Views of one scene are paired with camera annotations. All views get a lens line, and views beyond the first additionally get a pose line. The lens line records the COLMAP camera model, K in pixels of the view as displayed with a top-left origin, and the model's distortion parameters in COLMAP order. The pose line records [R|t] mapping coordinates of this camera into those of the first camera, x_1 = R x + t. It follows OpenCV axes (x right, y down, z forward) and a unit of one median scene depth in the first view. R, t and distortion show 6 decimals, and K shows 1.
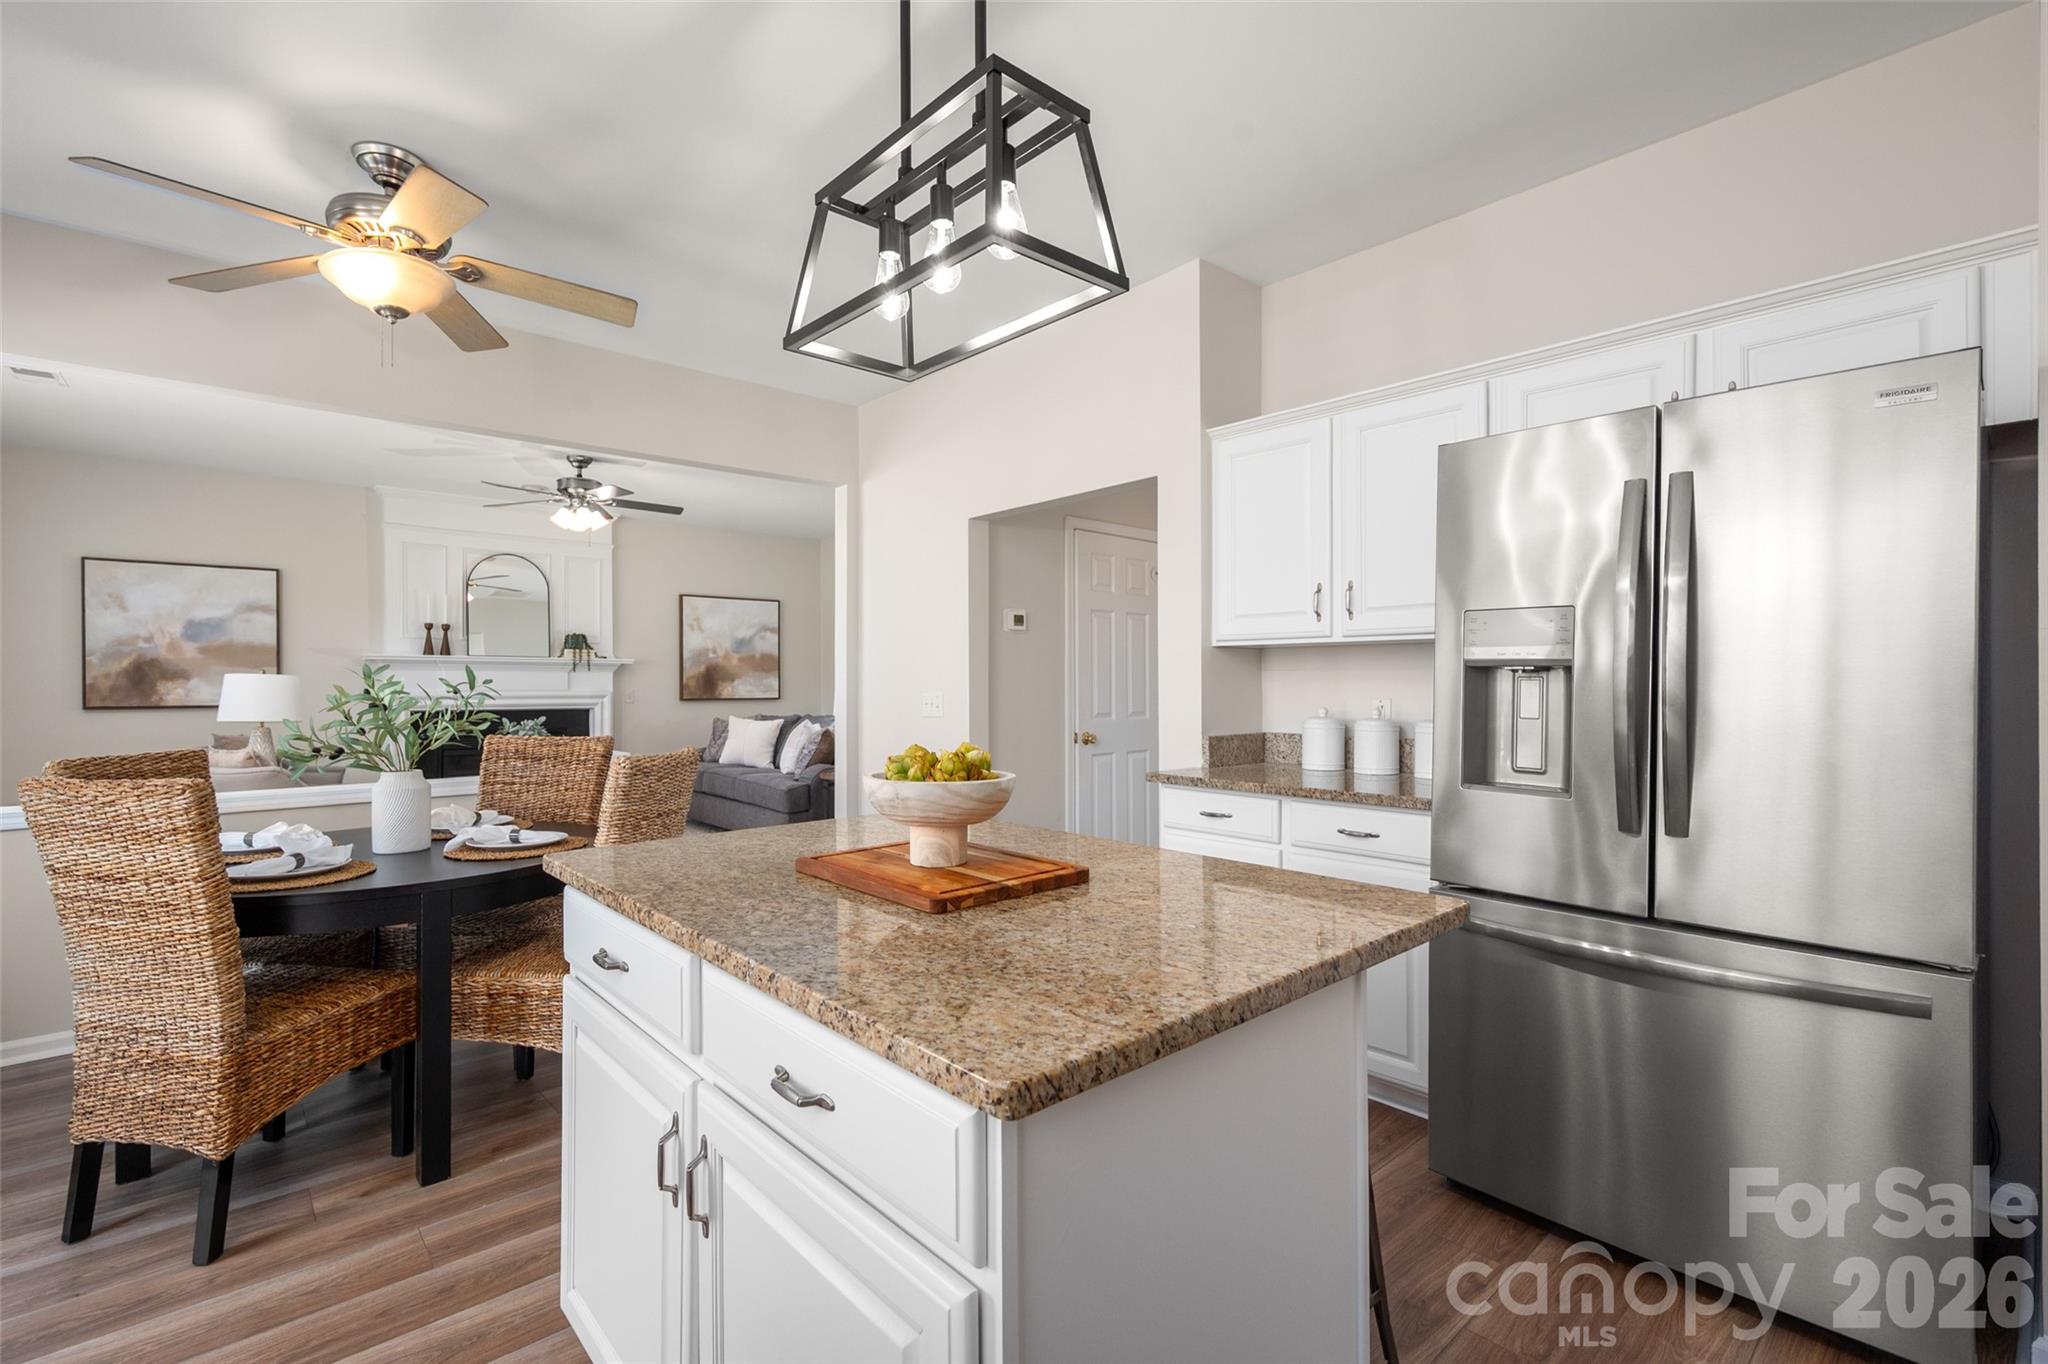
lens RADIAL K [[920.2, 0, 1024.0], [0, 920.2, 682.0], [0, 0, 1]] dist [0.008594, 0.000147]
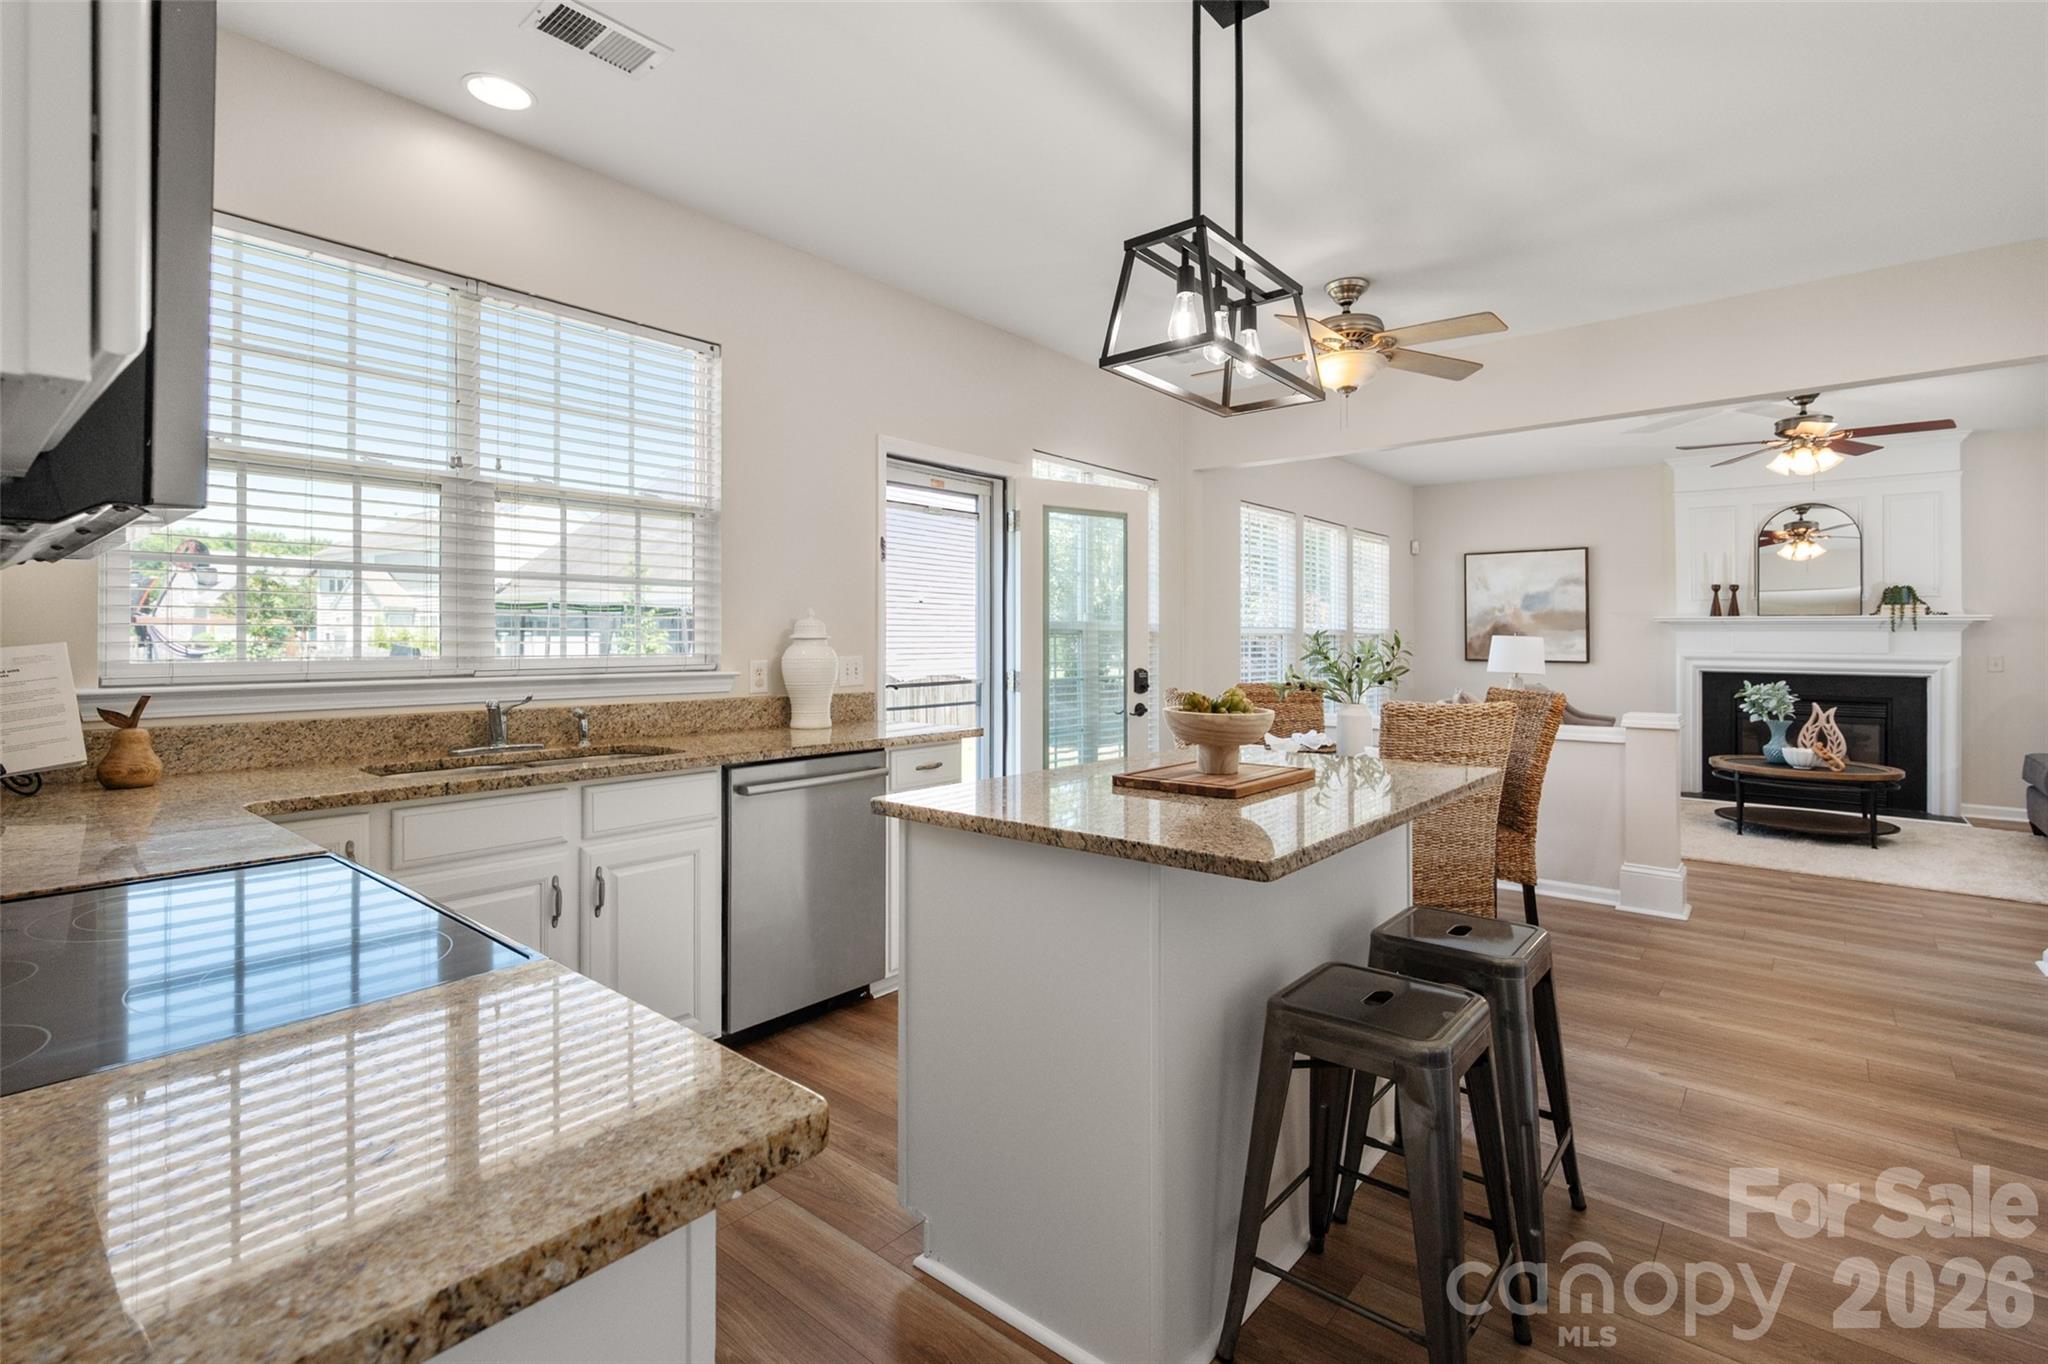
lens RADIAL K [[930.8, 0, 1033.8], [0, 930.8, 634.3], [0, 0, 1]] dist [-0.000405, 0.000190]
pose [[0.158316, -0.003140, -0.987383, 0.243984], [-0.004010, 0.999985, -0.003823, -0.002392], [0.987380, 0.004564, 0.158301, 0.100624]]
